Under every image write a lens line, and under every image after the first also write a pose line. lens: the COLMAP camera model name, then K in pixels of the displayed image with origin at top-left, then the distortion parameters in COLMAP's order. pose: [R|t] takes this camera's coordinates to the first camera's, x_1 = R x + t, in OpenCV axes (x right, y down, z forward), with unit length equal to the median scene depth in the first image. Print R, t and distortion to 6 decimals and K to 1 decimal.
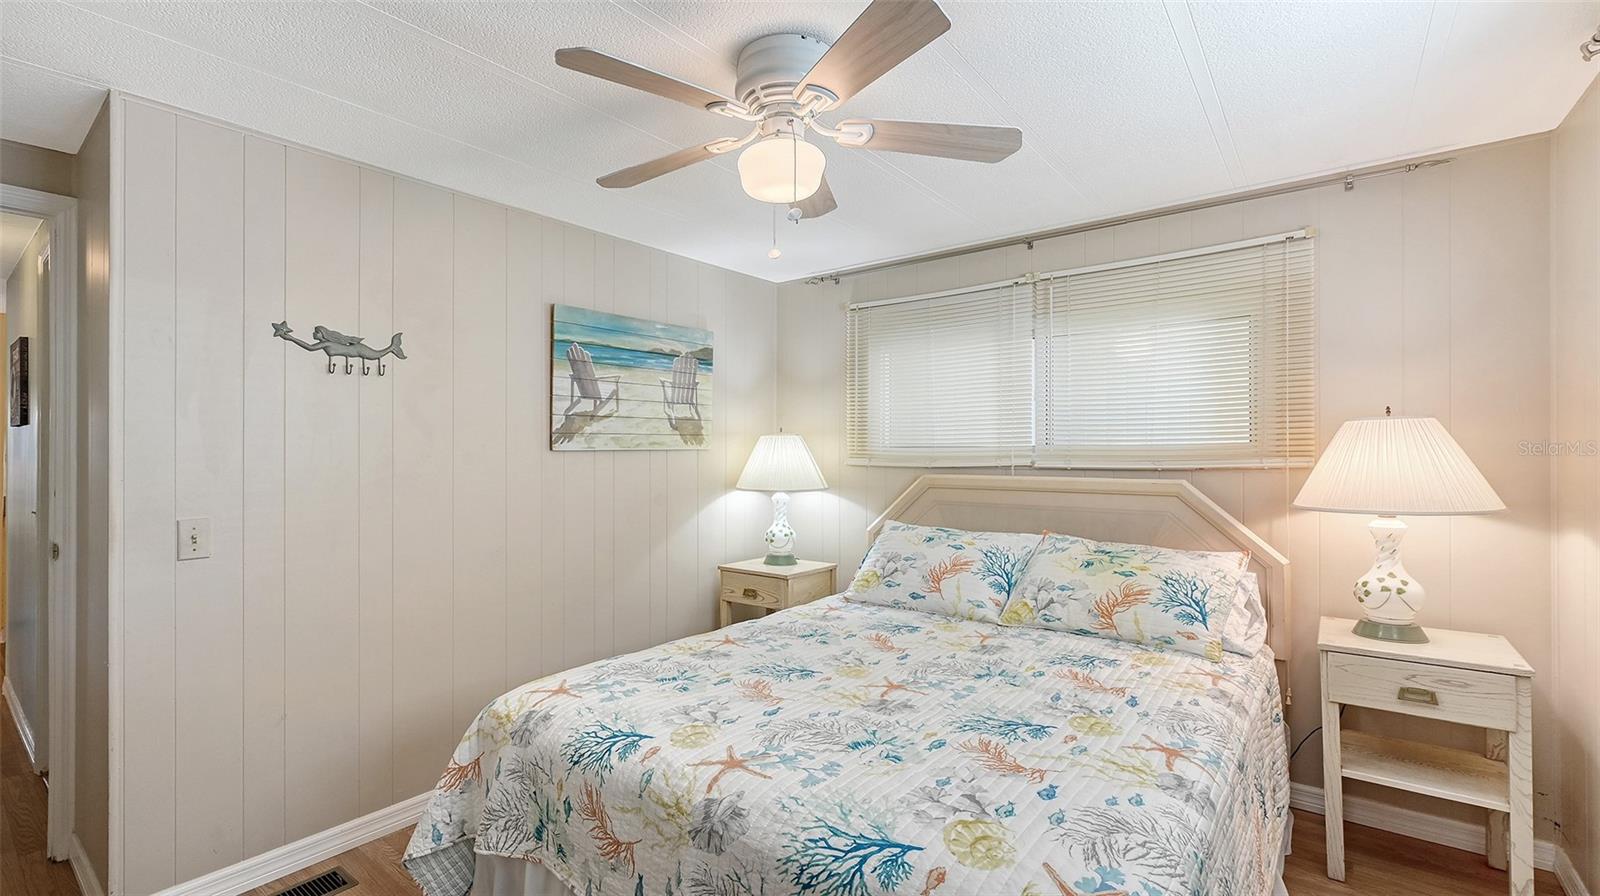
lens RADIAL K [[685.6, 0, 806.5], [0, 685.6, 441.0], [0, 0, 1]] dist [-0.010863, -0.000186]
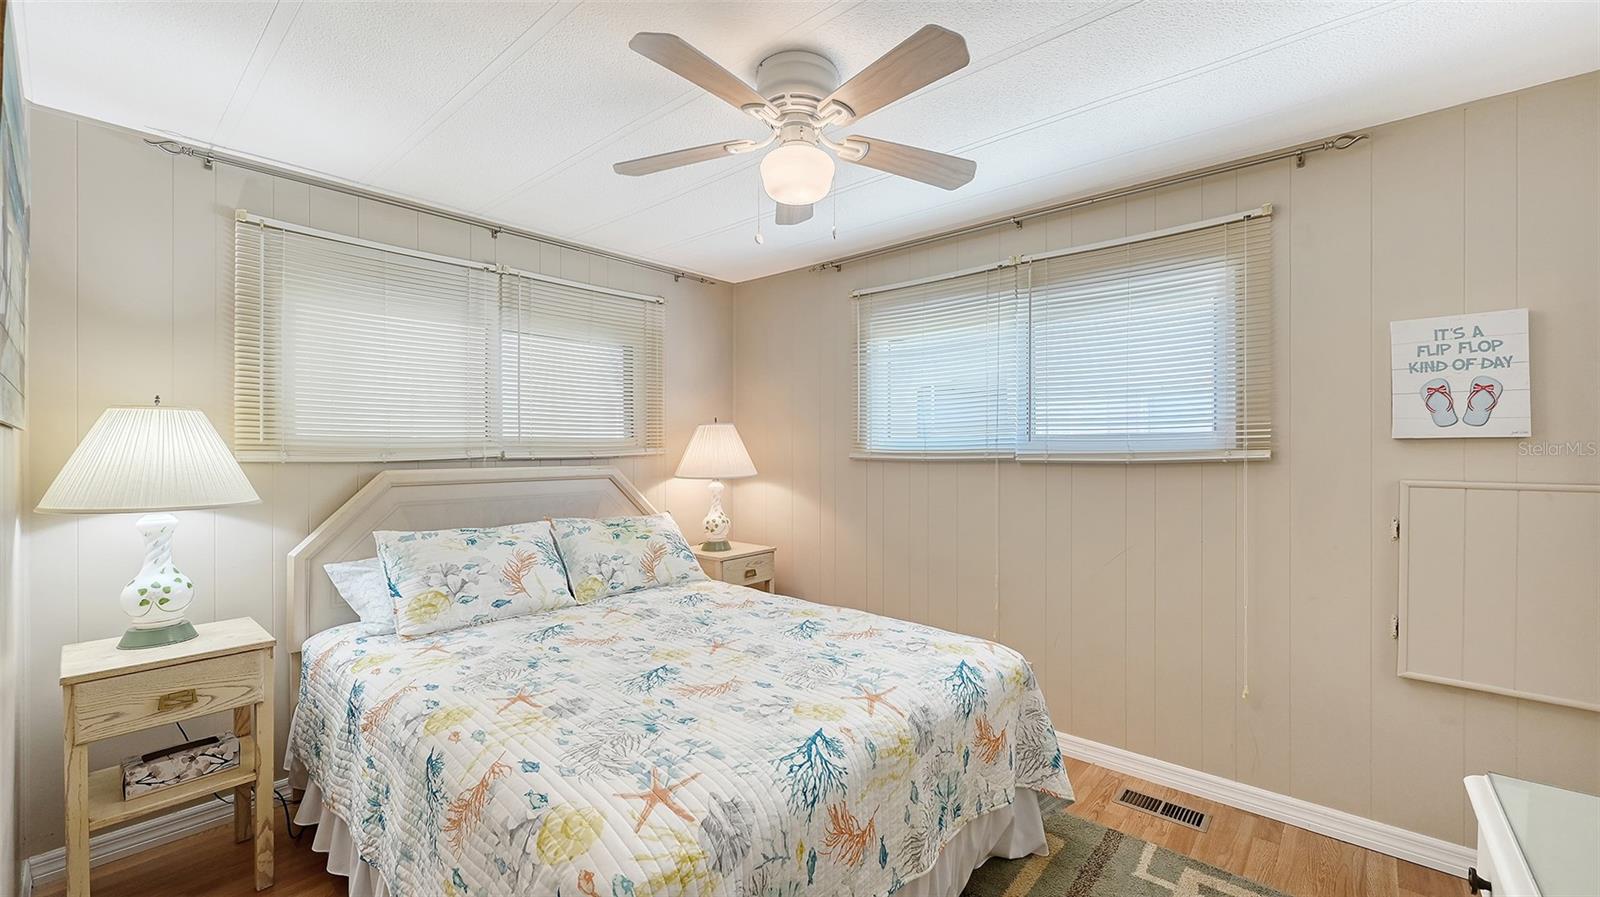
lens RADIAL K [[637.3, 0, 806.0], [0, 637.3, 453.0], [0, 0, 1]] dist [-0.001270, -0.000032]
pose [[0.075888, -0.005908, 0.997099, -0.780682], [-0.008374, 0.999943, 0.006562, 0.028193], [-0.997081, -0.008847, 0.075835, 0.669975]]
